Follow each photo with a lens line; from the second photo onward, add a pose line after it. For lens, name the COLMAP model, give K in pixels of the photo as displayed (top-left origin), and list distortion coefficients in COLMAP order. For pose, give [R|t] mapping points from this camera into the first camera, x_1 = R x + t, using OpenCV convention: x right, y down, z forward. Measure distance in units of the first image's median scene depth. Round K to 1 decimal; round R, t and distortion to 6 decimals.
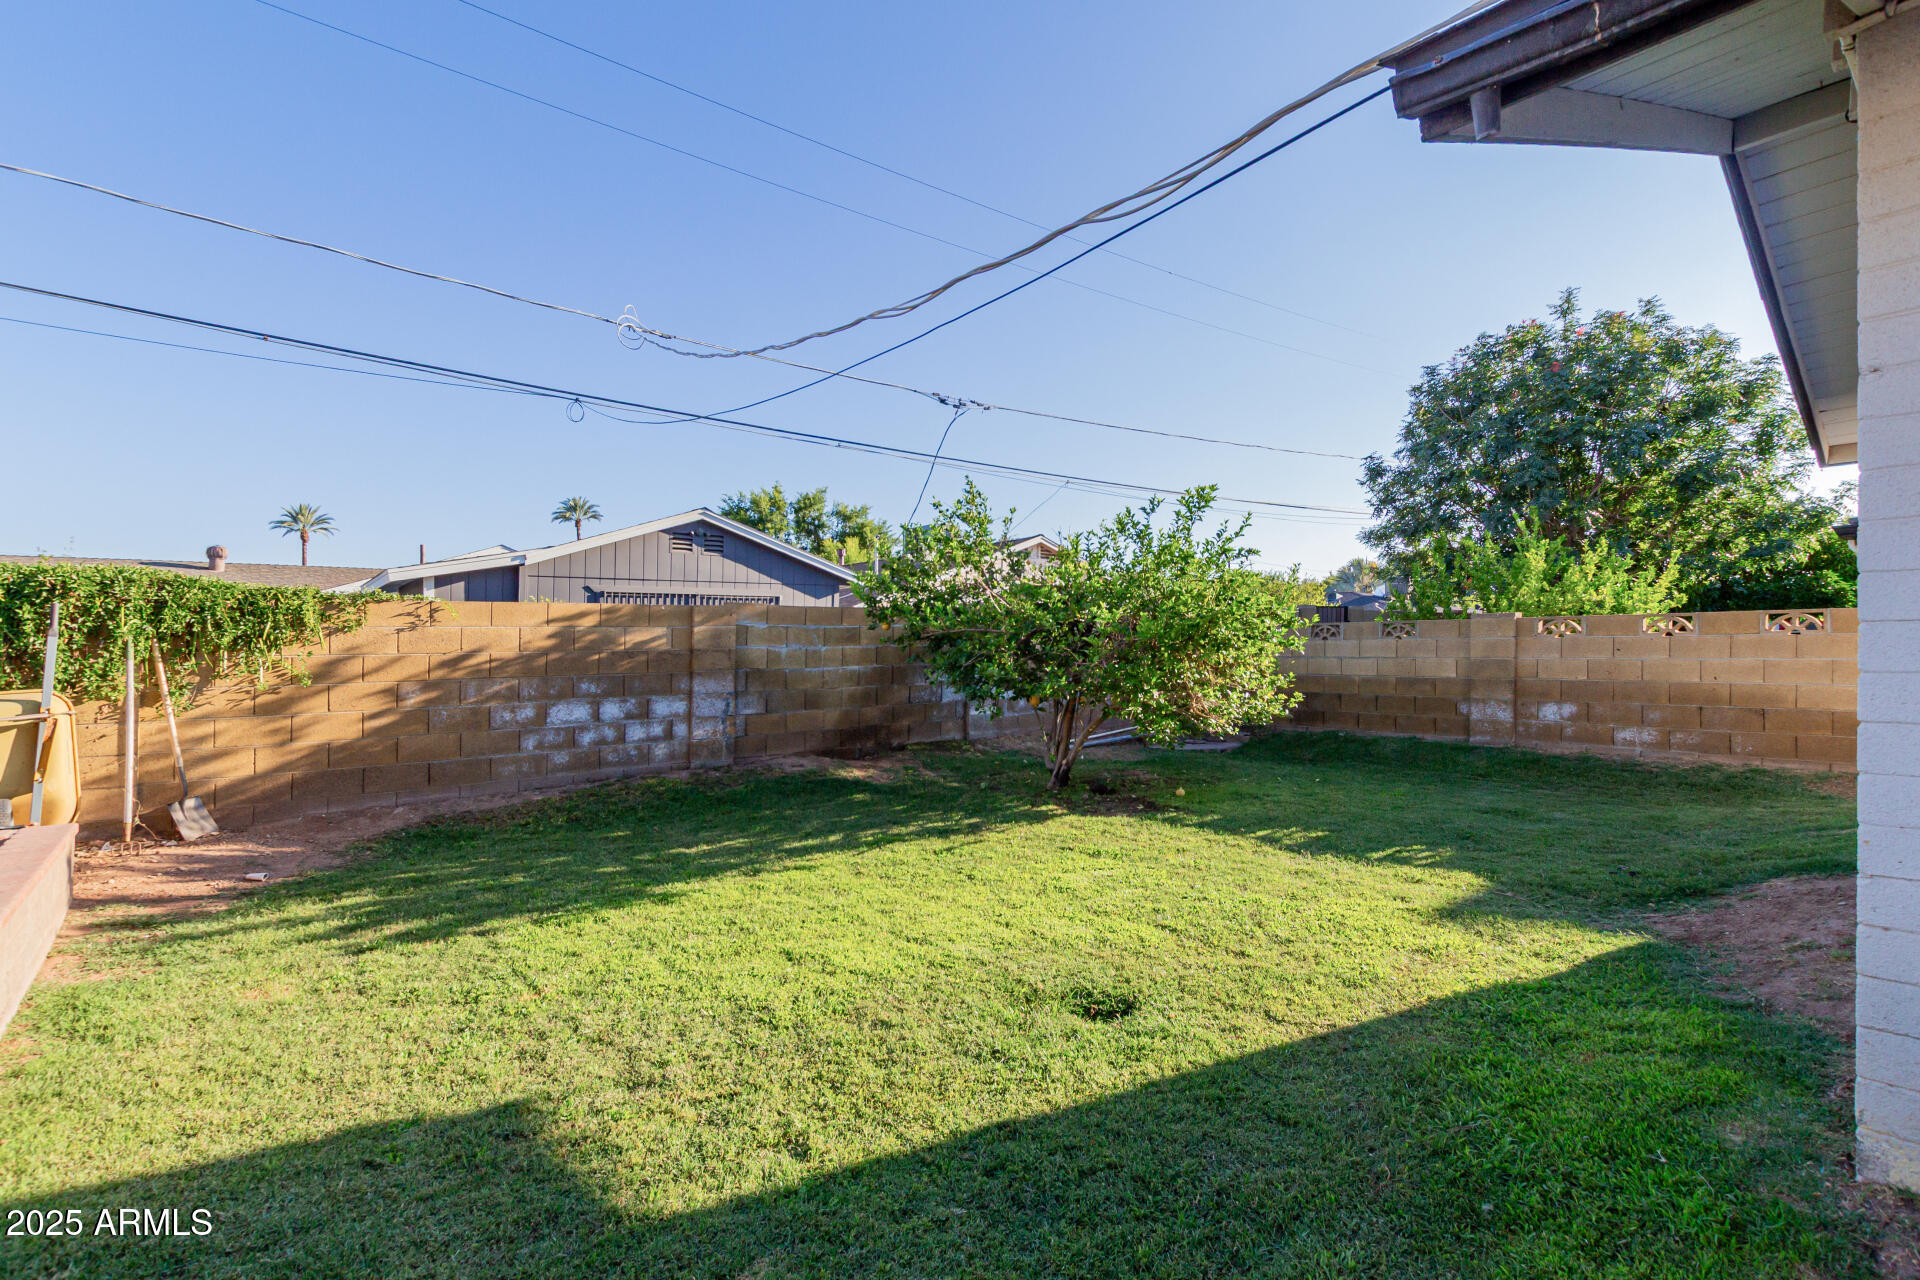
lens RADIAL K [[887.0, 0, 966.1], [0, 887.0, 646.4], [0, 0, 1]] dist [0.008202, -0.000094]
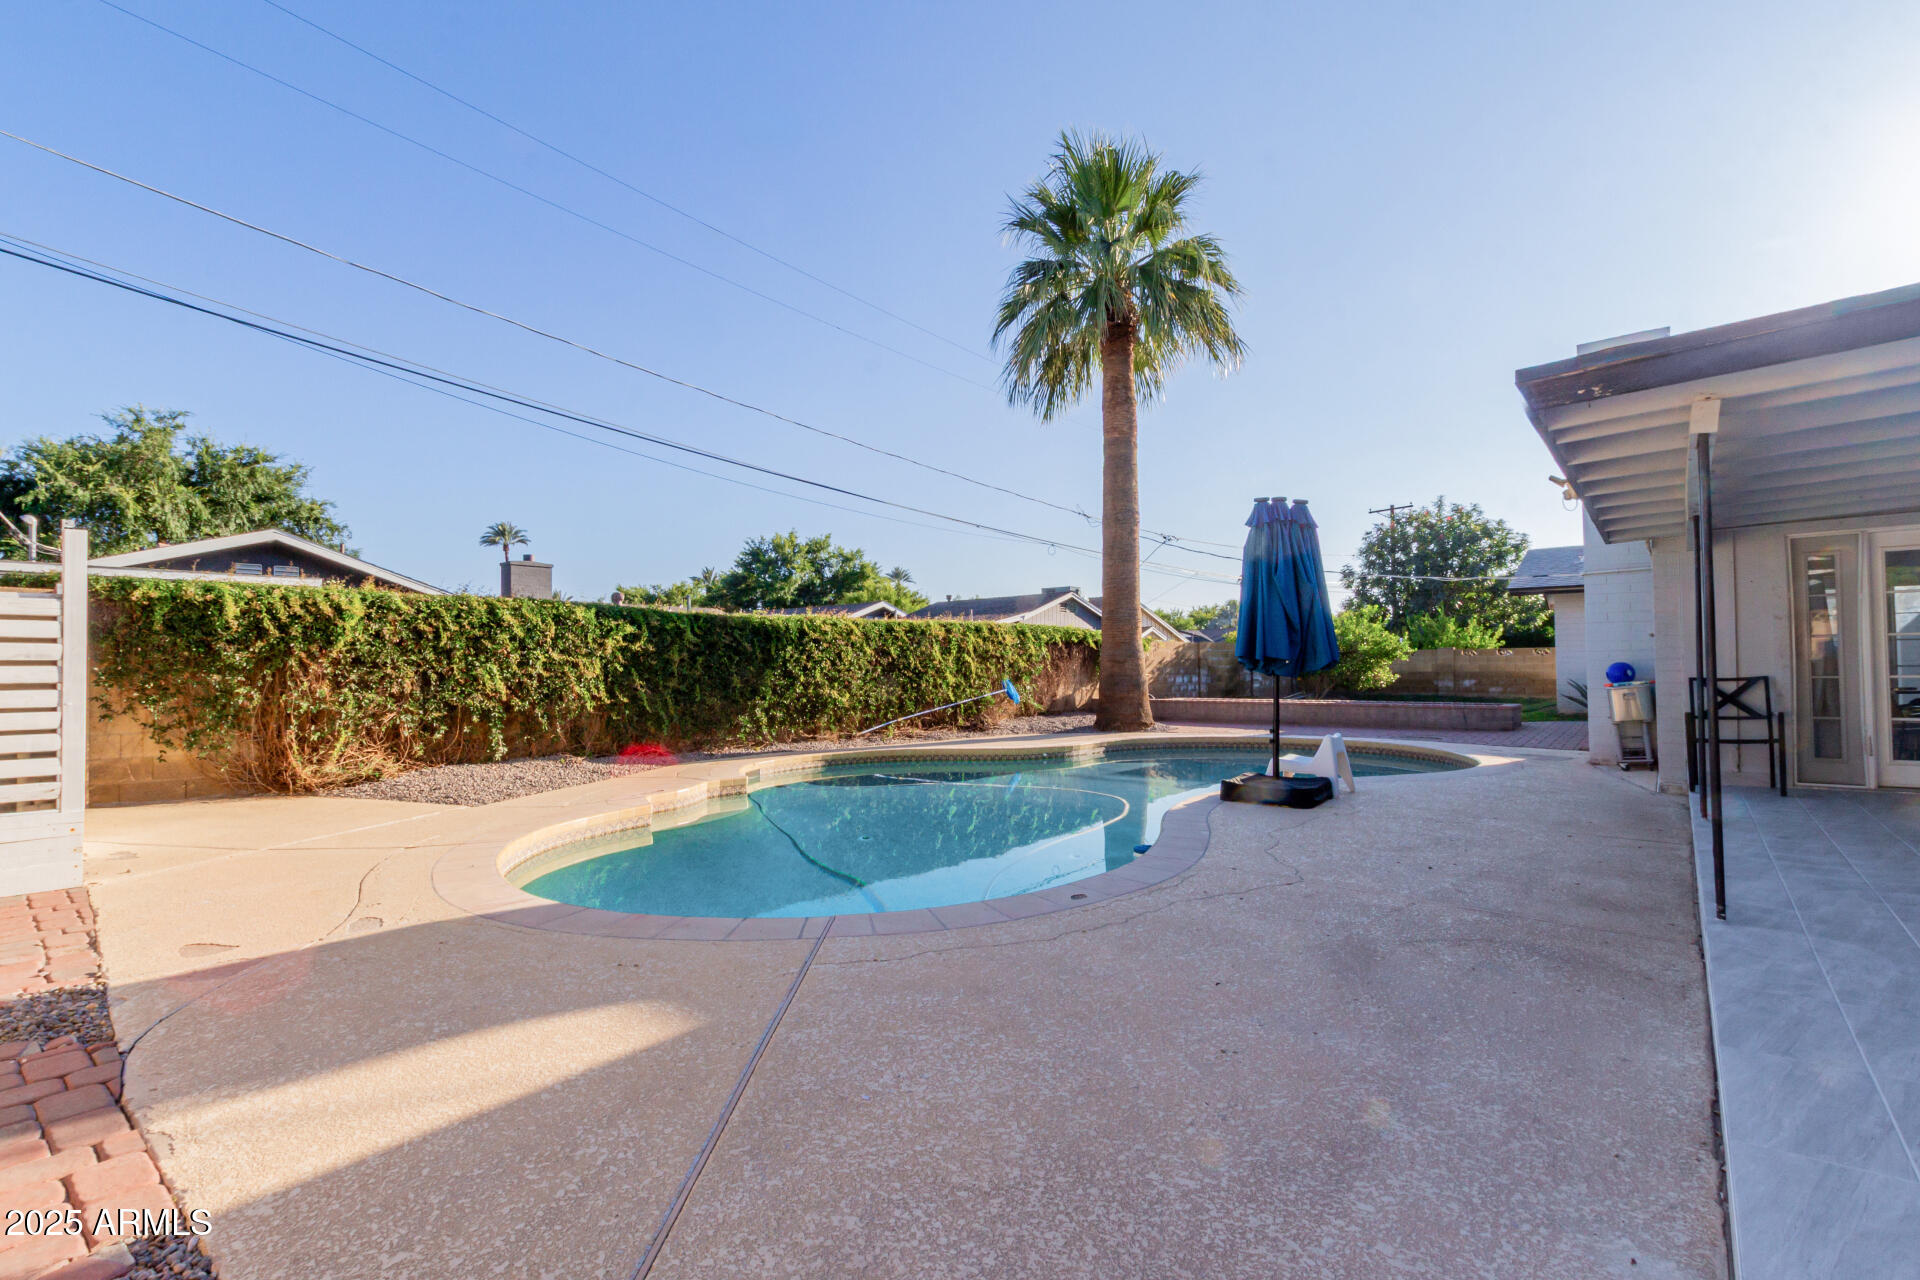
lens RADIAL K [[887.0, 0, 955.0], [0, 887.0, 635.7], [0, 0, 1]] dist [0.008202, -0.000094]
pose [[0.981689, 0.007287, 0.190349, -1.230799], [-0.000370, 0.999339, -0.036351, 0.023914], [-0.190488, 0.035615, 0.981043, -1.218534]]
